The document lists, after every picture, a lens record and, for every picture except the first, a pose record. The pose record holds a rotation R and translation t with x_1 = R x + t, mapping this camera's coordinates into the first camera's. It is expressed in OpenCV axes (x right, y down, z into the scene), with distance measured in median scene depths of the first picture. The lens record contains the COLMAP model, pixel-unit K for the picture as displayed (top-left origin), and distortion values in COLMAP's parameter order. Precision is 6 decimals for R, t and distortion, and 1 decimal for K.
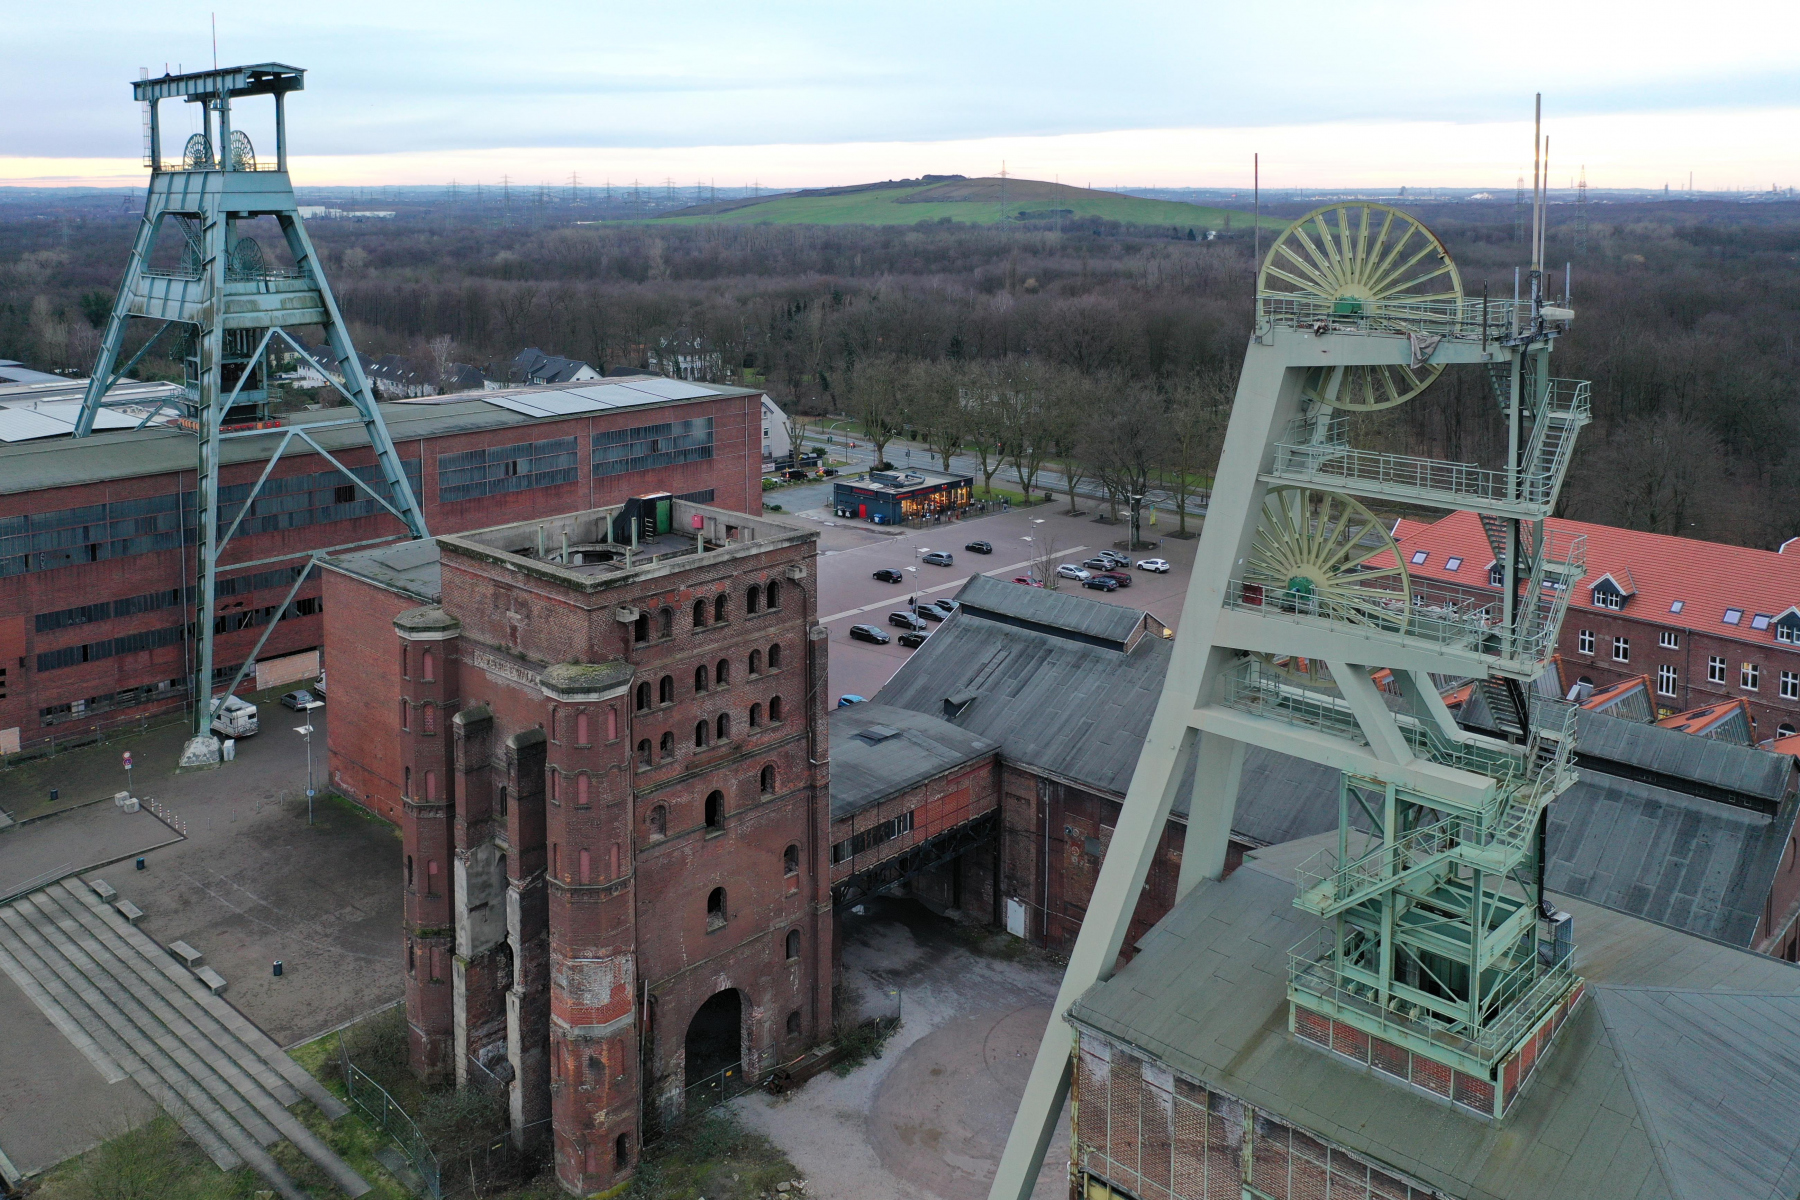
lens RADIAL K [[1511.5, 0, 868.9], [0, 1511.5, 300.6], [0, 0, 1]] dist [-0.000386, -0.004211]
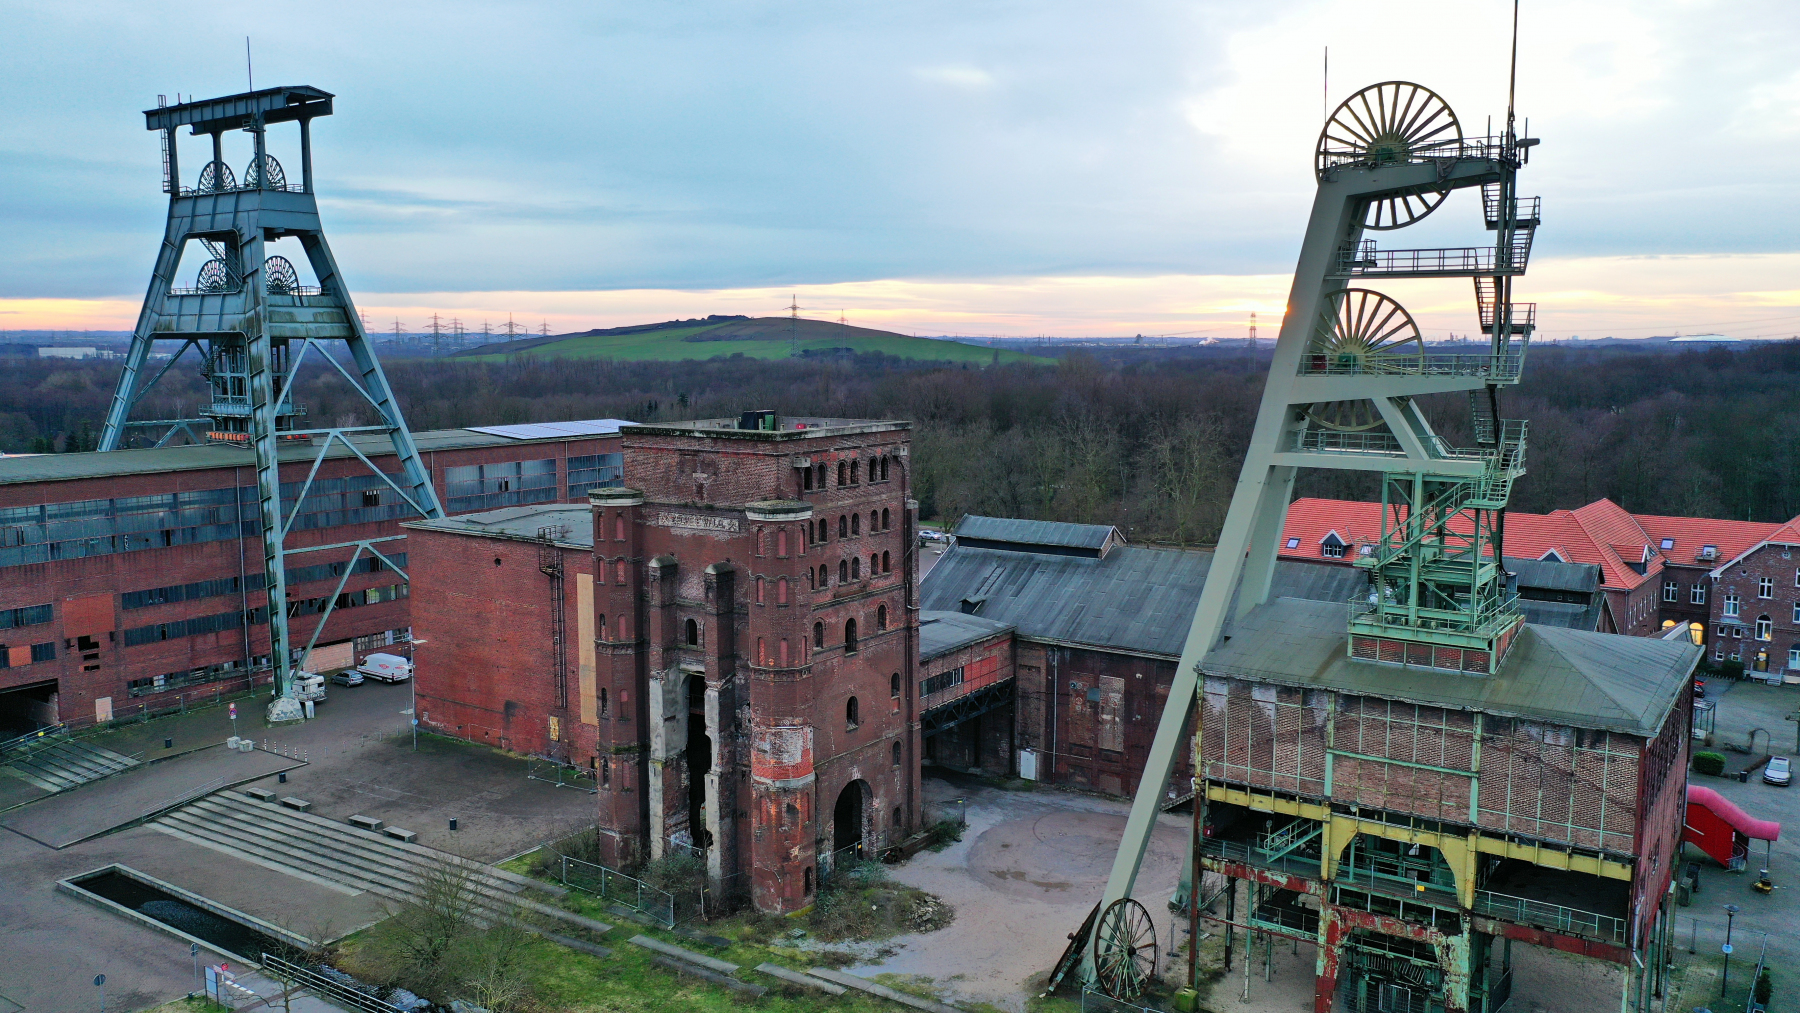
lens RADIAL K [[1425.9, 0, 964.9], [0, 1425.9, 512.6], [0, 0, 1]] dist [-0.000252, 0.000840]
pose [[0.980323, -0.045392, 0.192109, -0.220067], [0.032825, 0.997138, 0.068098, 0.146689], [-0.194650, -0.060452, 0.979008, -0.180303]]
